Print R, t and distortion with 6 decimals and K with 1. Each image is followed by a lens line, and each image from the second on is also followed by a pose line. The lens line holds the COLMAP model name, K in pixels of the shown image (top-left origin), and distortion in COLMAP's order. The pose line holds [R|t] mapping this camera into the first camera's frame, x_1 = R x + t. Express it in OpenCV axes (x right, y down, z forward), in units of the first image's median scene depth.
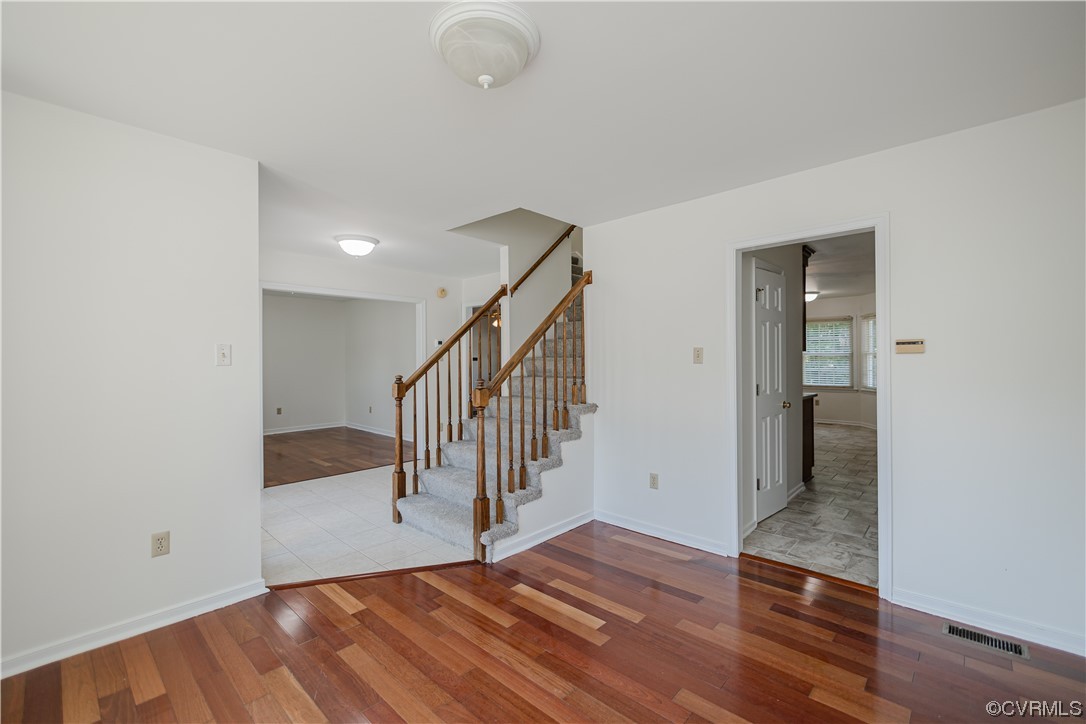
lens RADIAL K [[460.0, 0, 544.3], [0, 460.0, 363.4], [0, 0, 1]] dist [-0.008006, 0.003032]
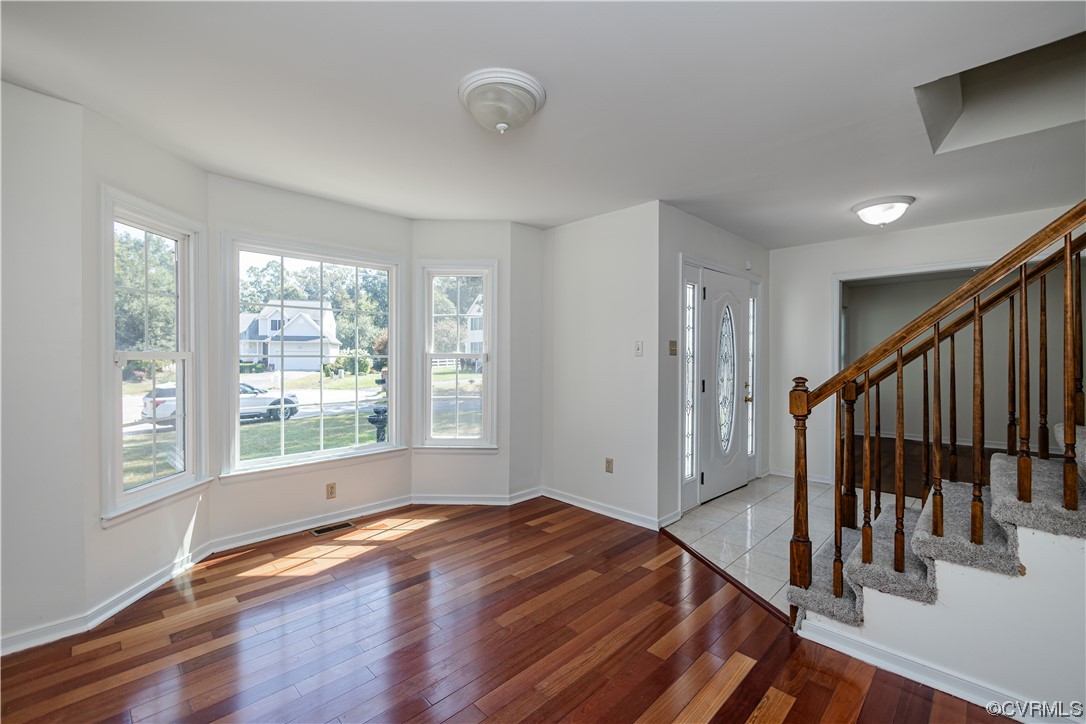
lens RADIAL K [[460.0, 0, 543.1], [0, 460.0, 356.3], [0, 0, 1]] dist [-0.008006, 0.003032]
pose [[-0.031314, 0.003843, -0.999502, 0.771531], [-0.016665, 0.999852, 0.004367, 0.004932], [0.999371, 0.016794, -0.031246, 0.775904]]
